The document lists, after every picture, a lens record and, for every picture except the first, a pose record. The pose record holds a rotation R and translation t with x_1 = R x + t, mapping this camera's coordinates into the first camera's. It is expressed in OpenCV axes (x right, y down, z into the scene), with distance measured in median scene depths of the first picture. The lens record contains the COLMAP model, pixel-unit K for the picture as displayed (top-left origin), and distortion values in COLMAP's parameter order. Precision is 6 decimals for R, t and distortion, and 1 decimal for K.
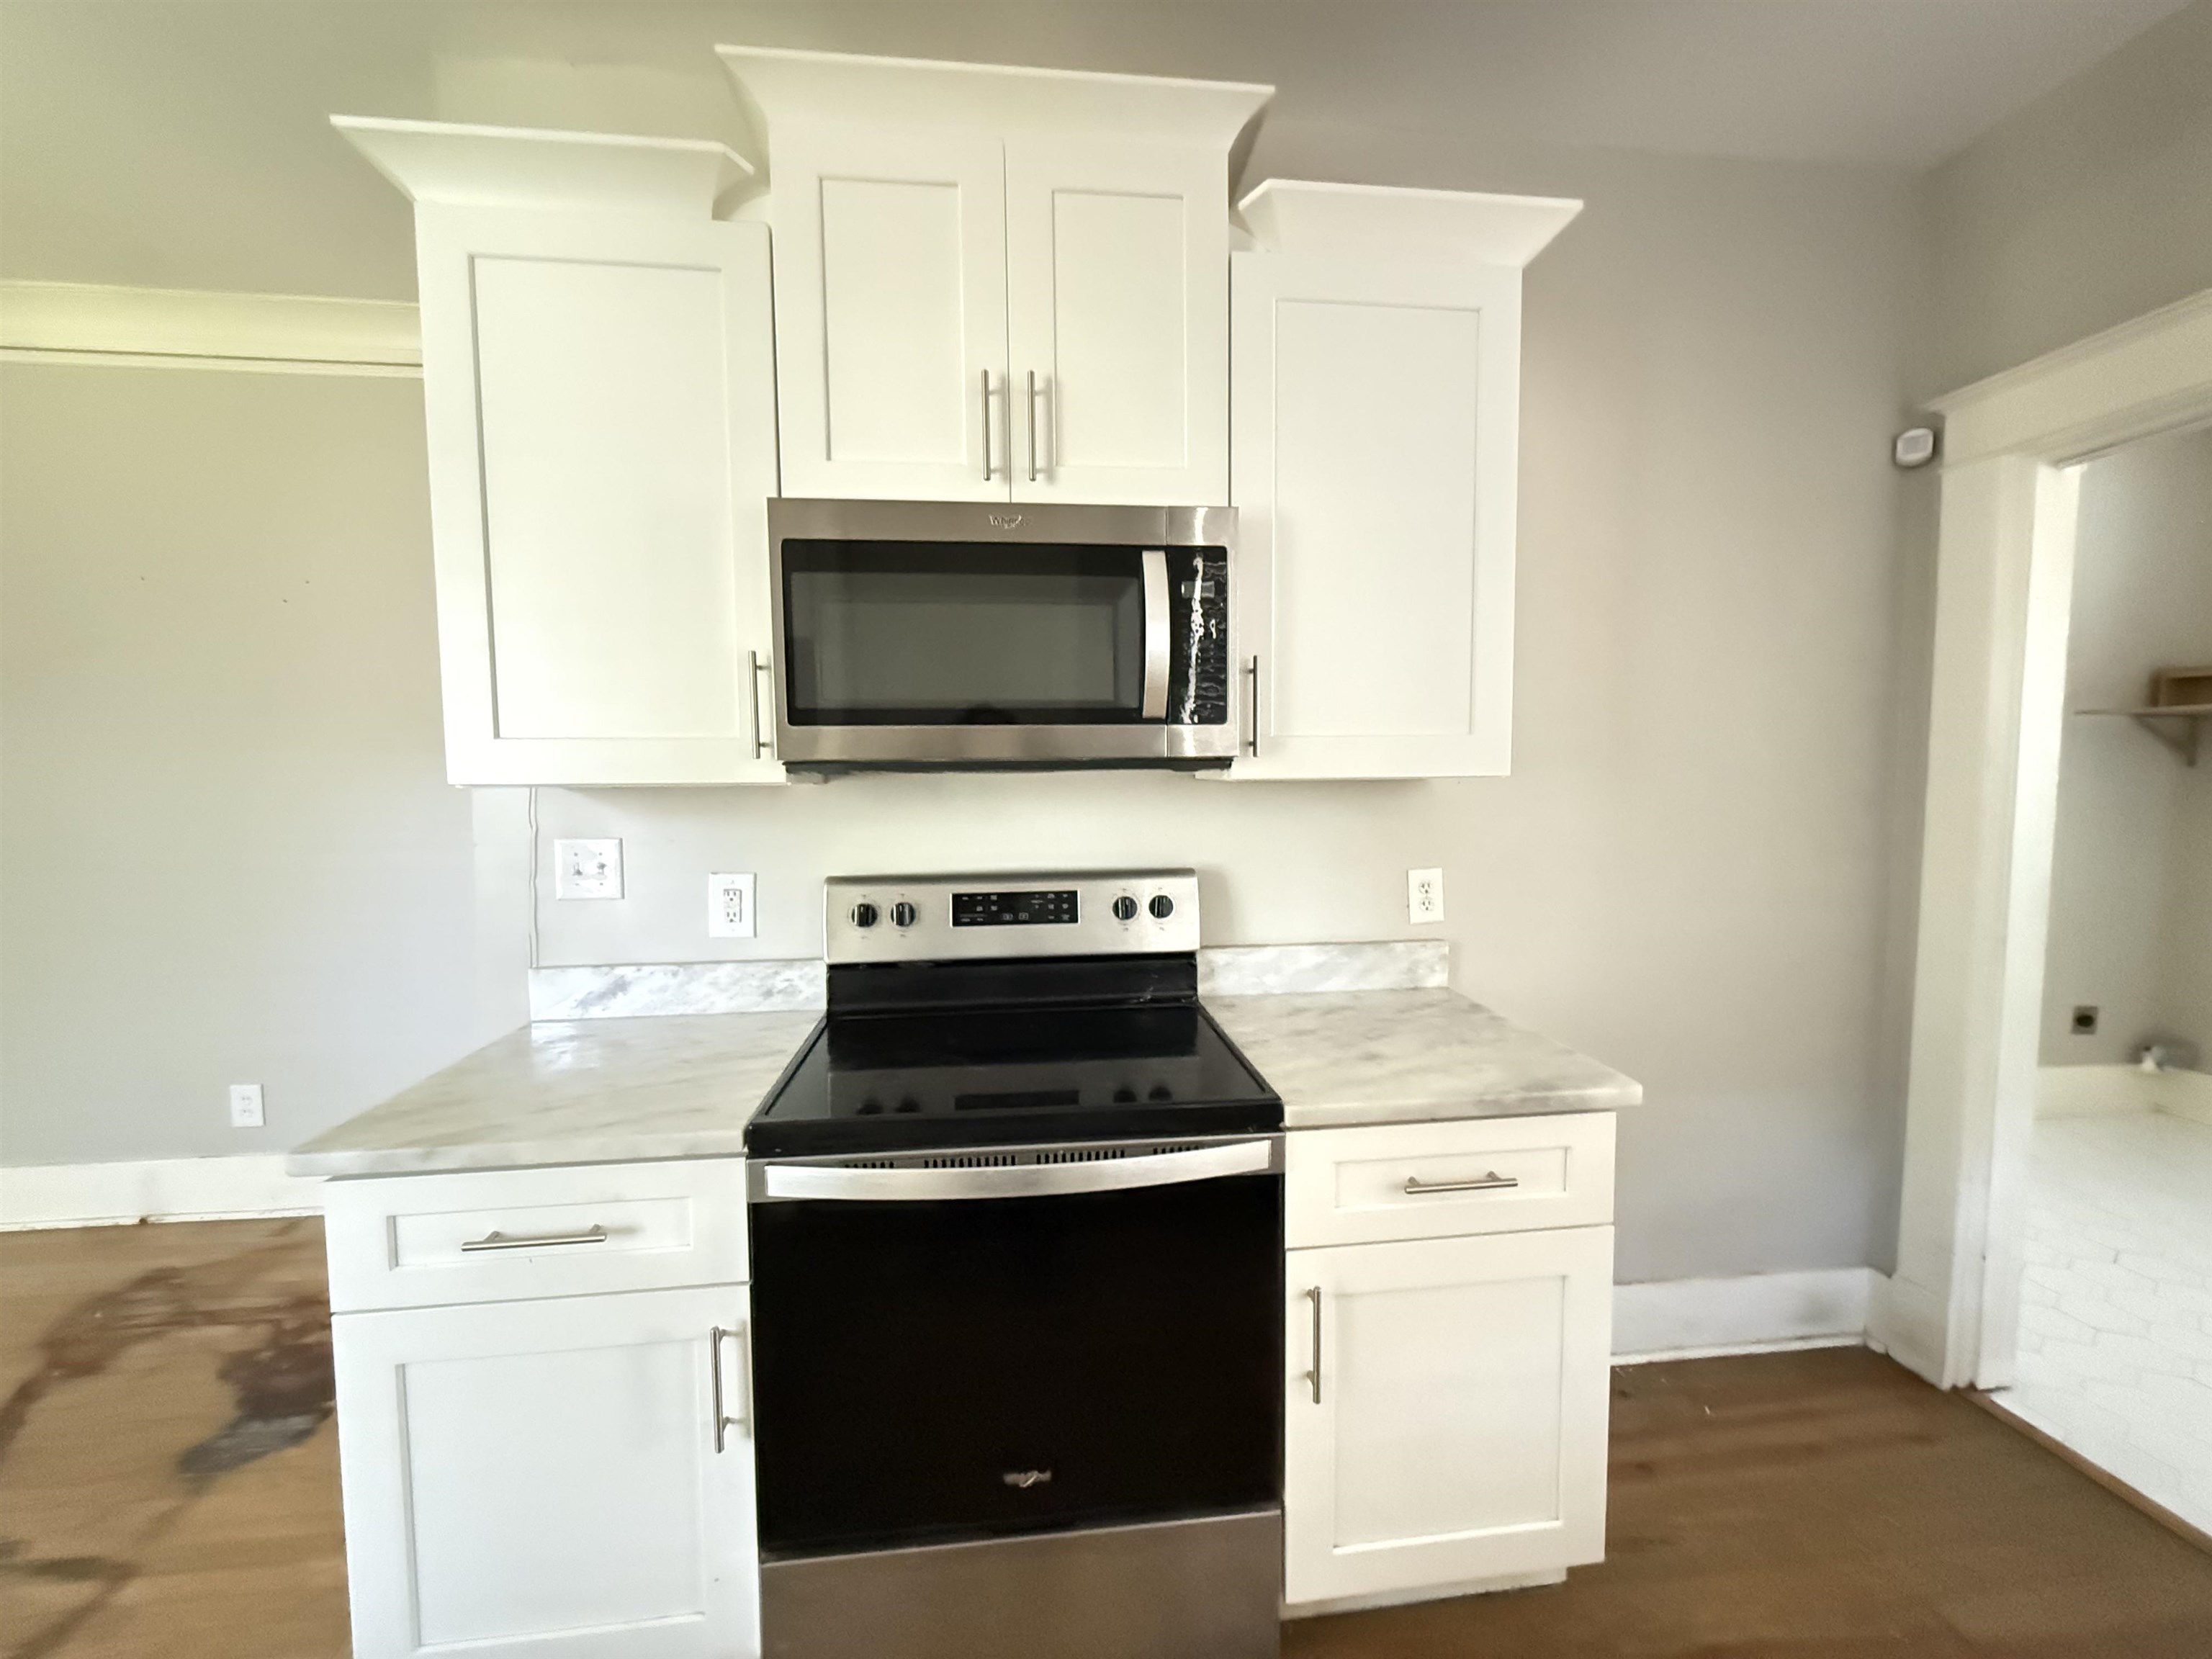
lens RADIAL K [[881.0, 0, 1106.0], [0, 881.0, 829.5], [0, 0, 1]] dist [0.000307, -0.000165]
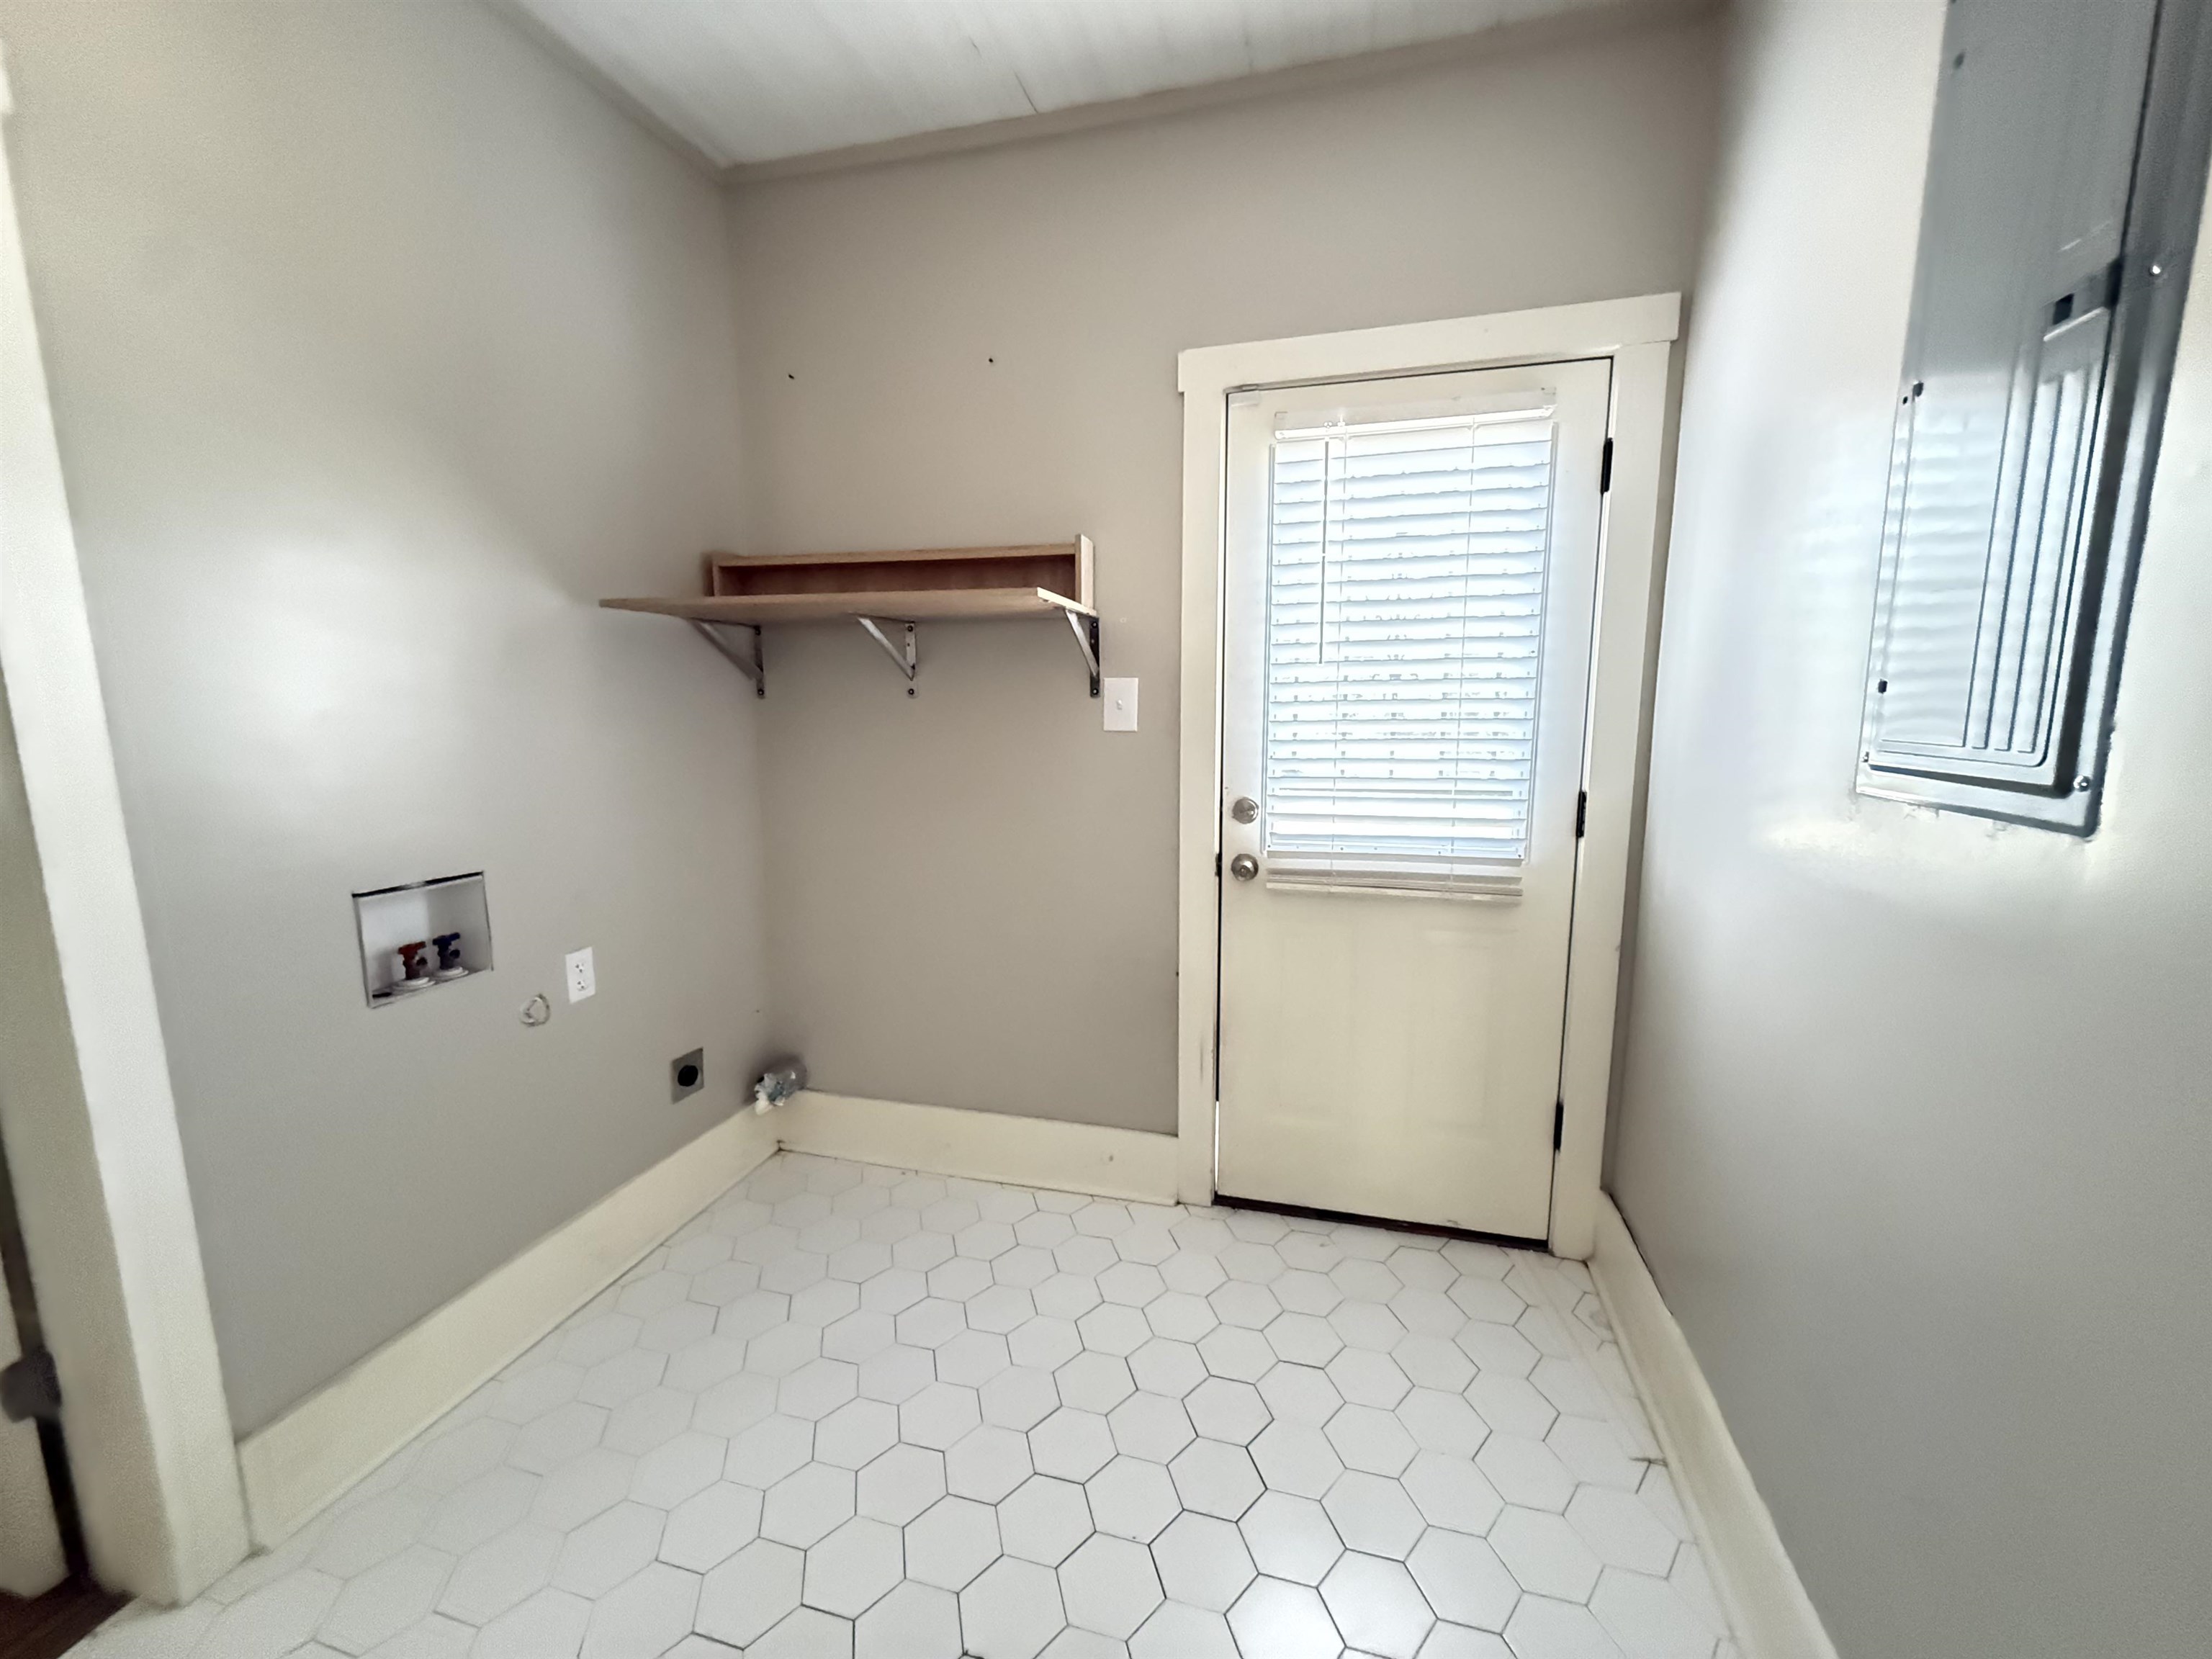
lens RADIAL K [[881.0, 0, 1106.0], [0, 881.0, 829.5], [0, 0, 1]] dist [0.000307, -0.000165]
pose [[0.360736, -0.075737, 0.929588, 1.201101], [0.058720, 0.996564, 0.058407, 0.016992], [-0.930818, 0.033516, 0.363944, 0.880835]]
